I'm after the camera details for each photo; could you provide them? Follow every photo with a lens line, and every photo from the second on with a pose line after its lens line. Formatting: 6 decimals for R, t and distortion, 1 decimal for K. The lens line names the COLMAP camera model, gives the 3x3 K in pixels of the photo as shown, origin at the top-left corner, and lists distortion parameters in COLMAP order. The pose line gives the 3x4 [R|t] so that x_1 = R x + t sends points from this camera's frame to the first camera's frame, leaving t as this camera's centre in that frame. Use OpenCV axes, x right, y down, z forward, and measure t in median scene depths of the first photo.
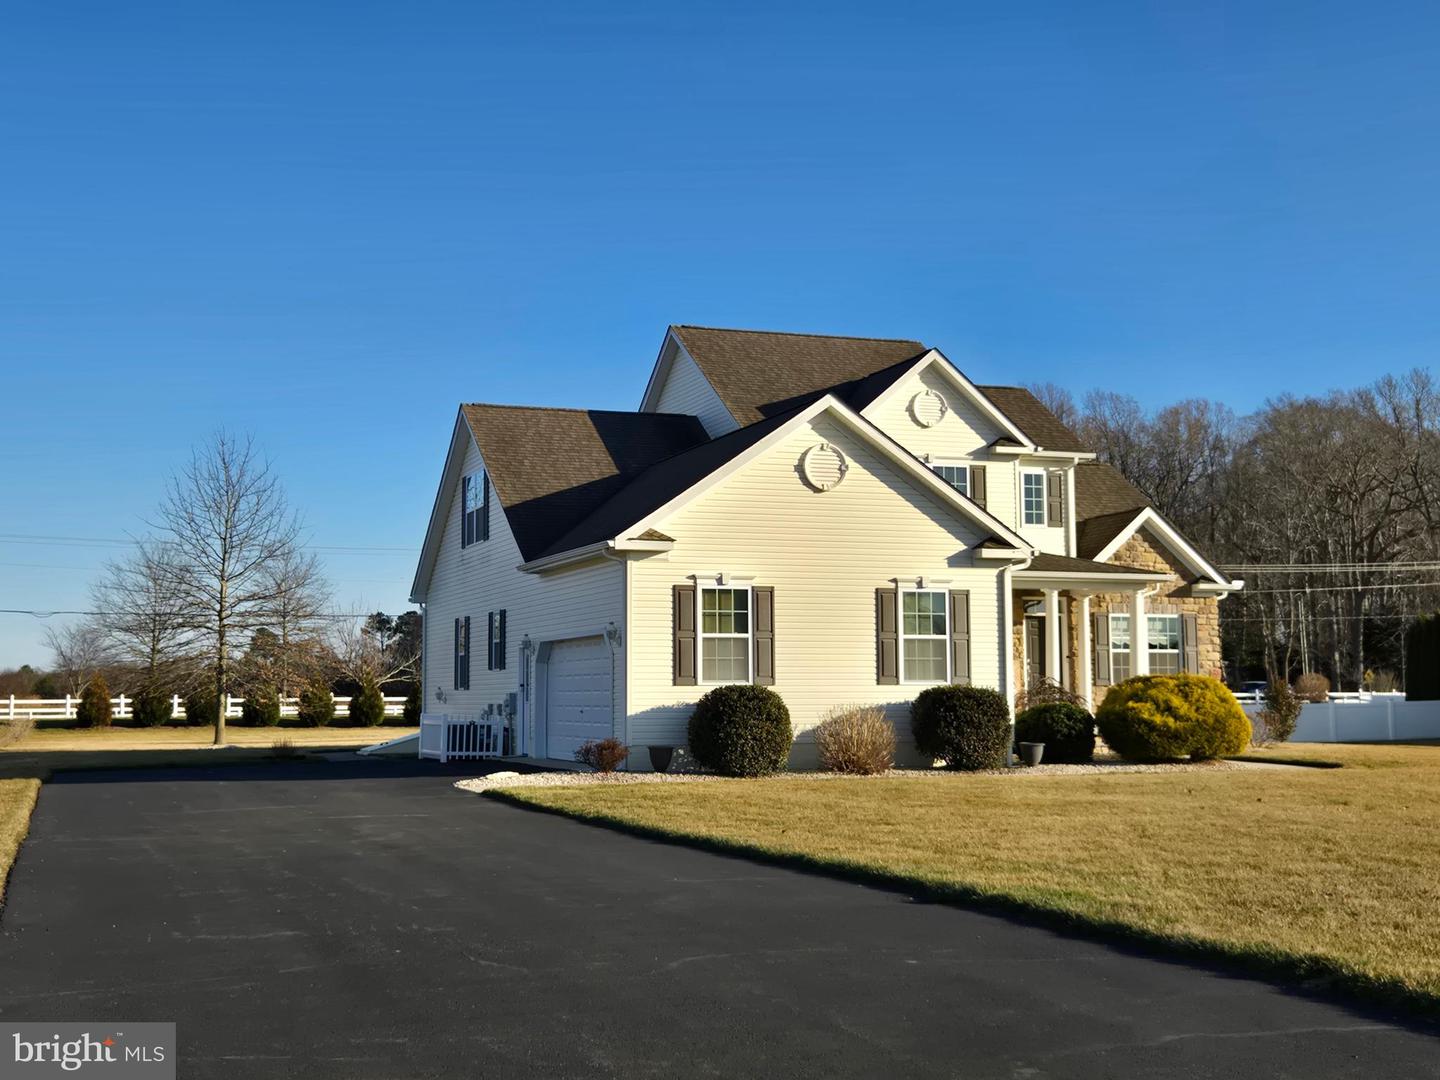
lens RADIAL K [[970.3, 0, 720.0], [0, 970.3, 540.0], [0, 0, 1]] dist [-0.002017, -0.000954]
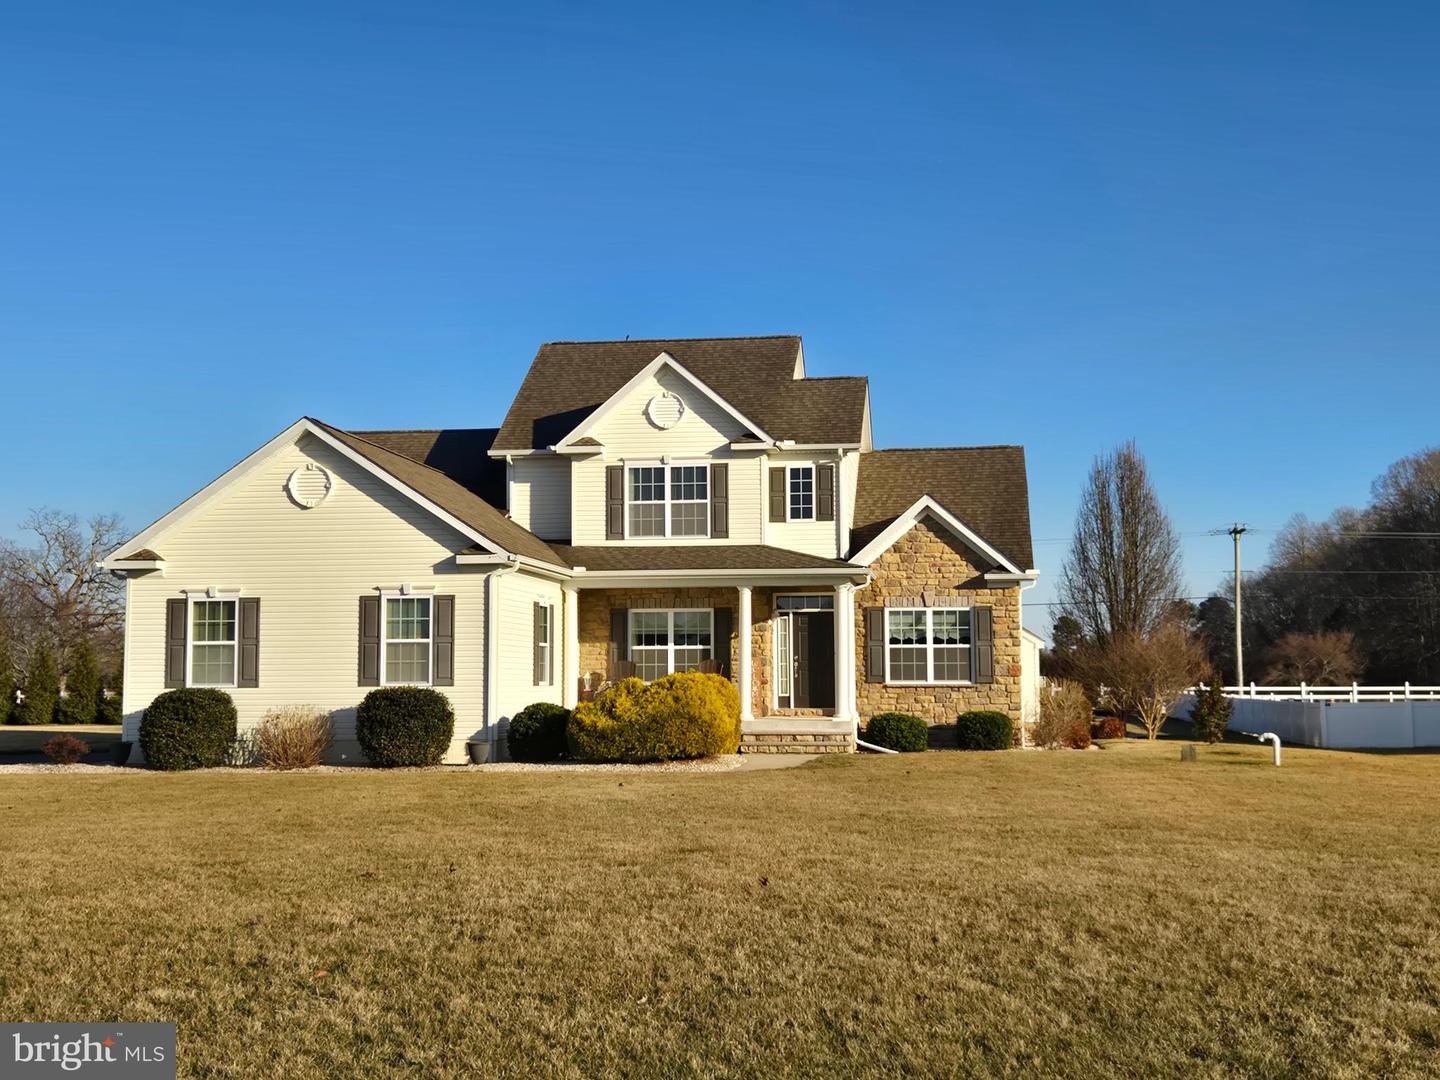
lens RADIAL K [[961.8, 0, 720.0], [0, 961.8, 540.0], [0, 0, 1]] dist [-0.011440, -0.002216]
pose [[0.974464, -0.041137, -0.220742, 0.575150], [0.041408, 0.999137, -0.003403, 0.006060], [0.220691, -0.005824, 0.975326, 0.042335]]
